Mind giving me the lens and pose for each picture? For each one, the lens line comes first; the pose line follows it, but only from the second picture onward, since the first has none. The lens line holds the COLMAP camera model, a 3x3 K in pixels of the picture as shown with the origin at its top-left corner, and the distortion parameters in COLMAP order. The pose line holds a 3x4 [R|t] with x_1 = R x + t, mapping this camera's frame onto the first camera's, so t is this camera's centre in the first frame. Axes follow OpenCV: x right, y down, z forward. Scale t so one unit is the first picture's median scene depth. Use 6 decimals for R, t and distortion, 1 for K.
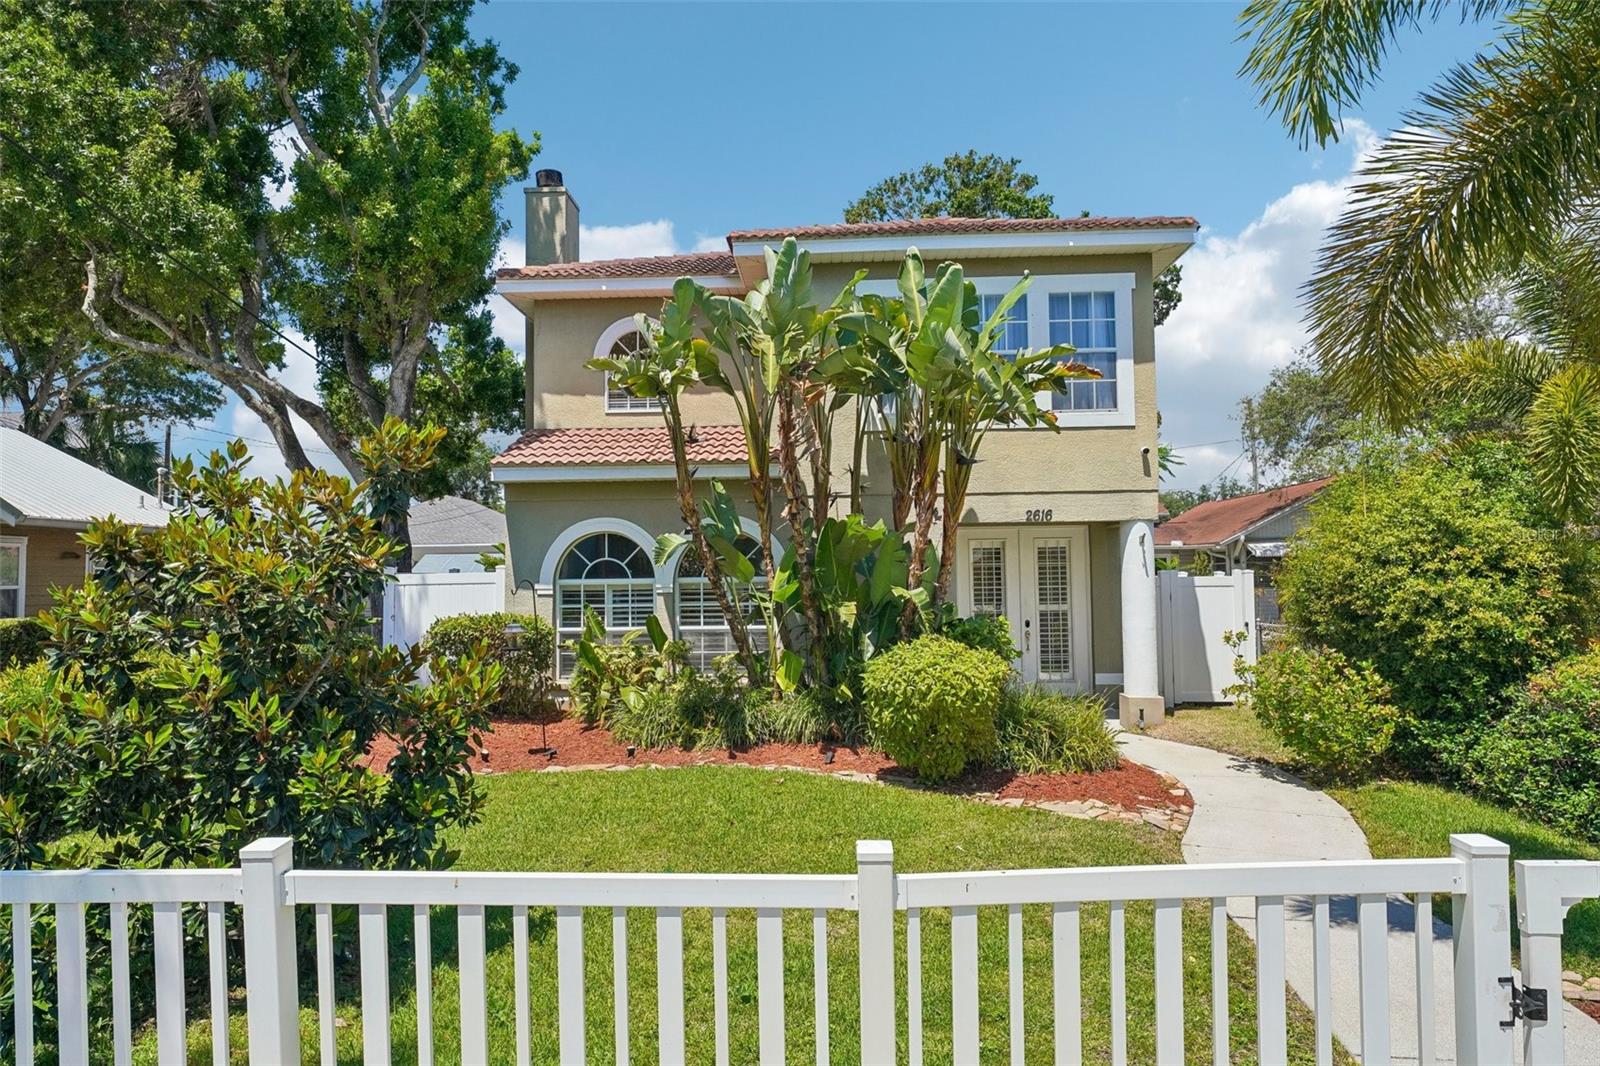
lens RADIAL K [[1005.7, 0, 796.7], [0, 1005.7, 552.0], [0, 0, 1]] dist [0.001193, -0.001448]
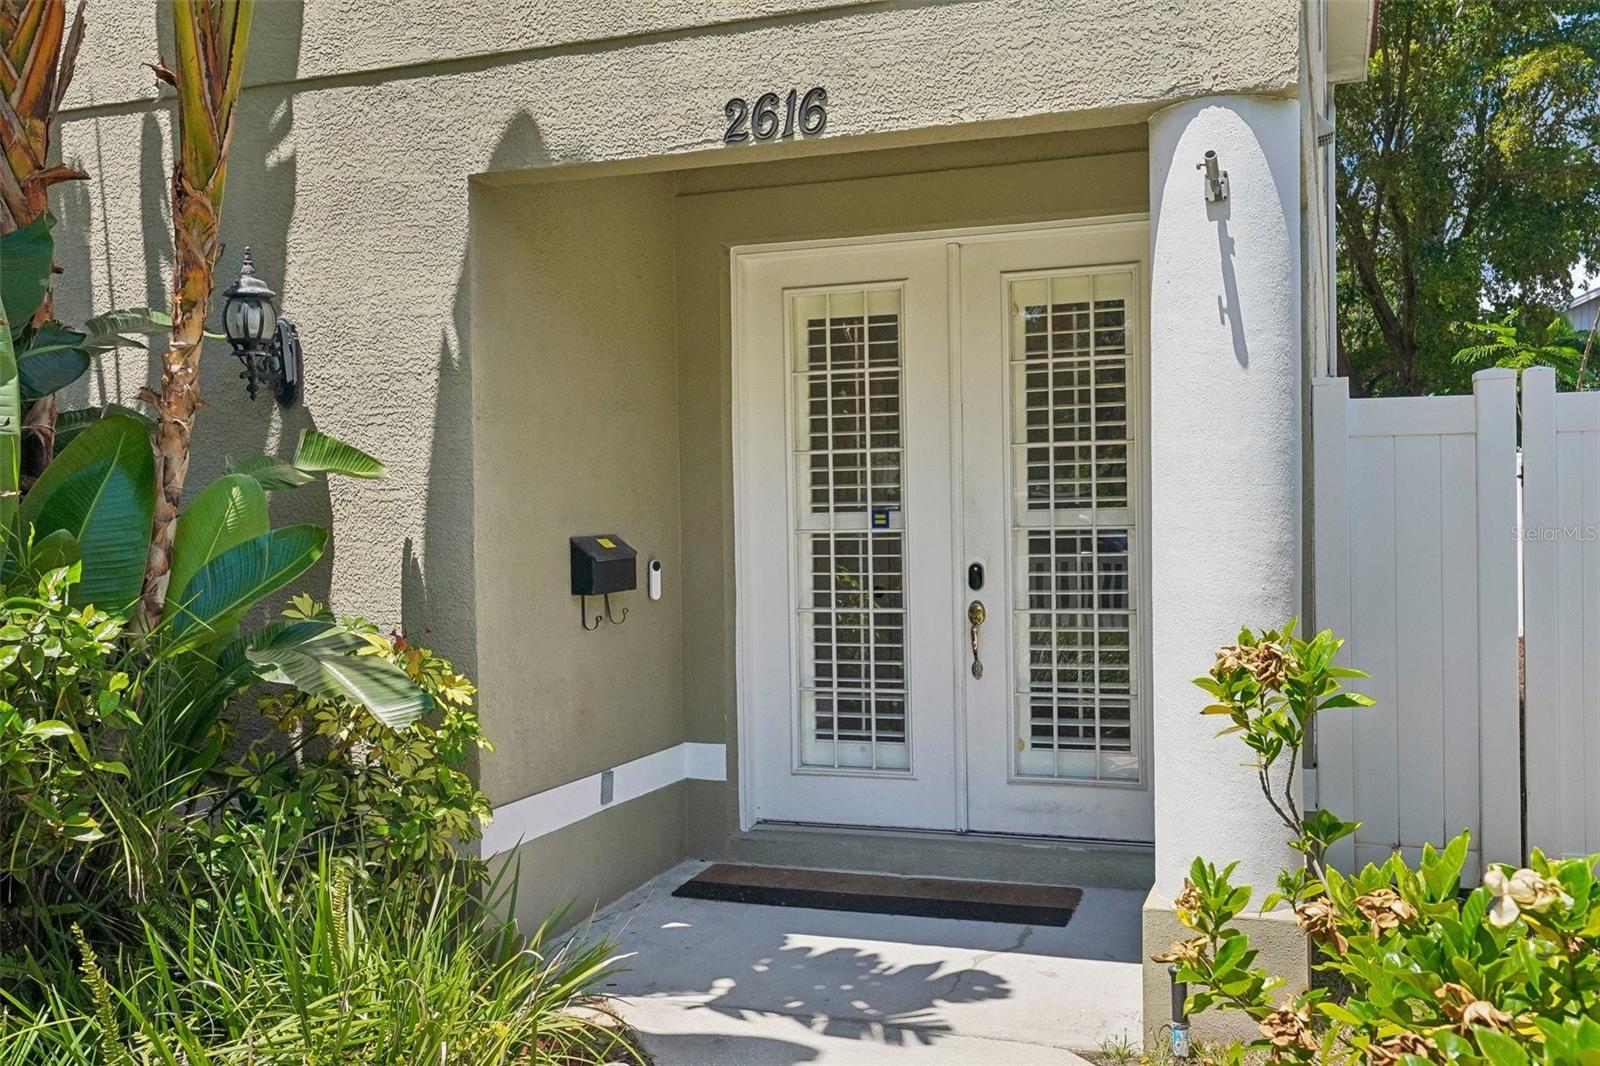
lens RADIAL K [[1486.0, 0, 800.0], [0, 1486.0, 533.0], [0, 0, 1]] dist [0.000783, 0.000281]
pose [[0.956056, 0.001707, -0.293181, 0.358484], [0.014096, 0.998559, 0.051779, 0.043245], [0.292846, -0.053636, 0.954654, 0.690324]]
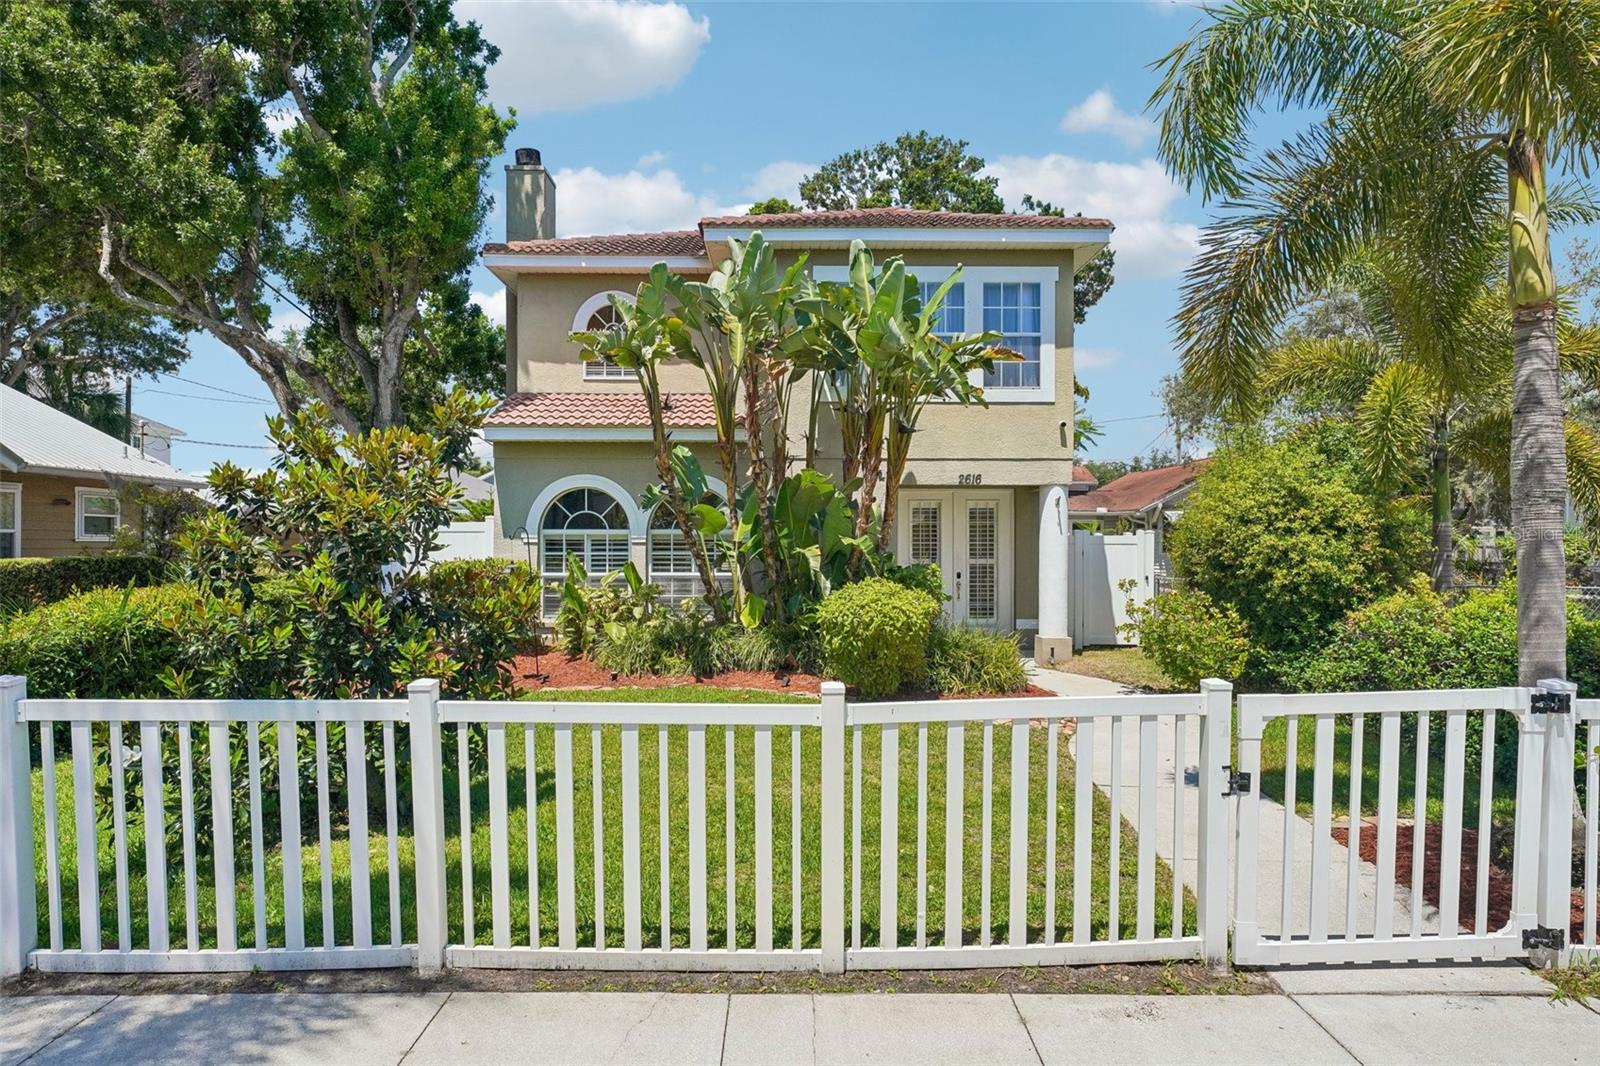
lens RADIAL K [[987.1, 0, 796.8], [0, 987.1, 563.6], [0, 0, 1]] dist [0.004313, 0.001444]
pose [[0.998532, 0.013323, 0.052508, -0.013768], [-0.015842, 0.998729, 0.047851, 0.009188], [-0.051804, -0.048613, 0.997473, -0.118211]]
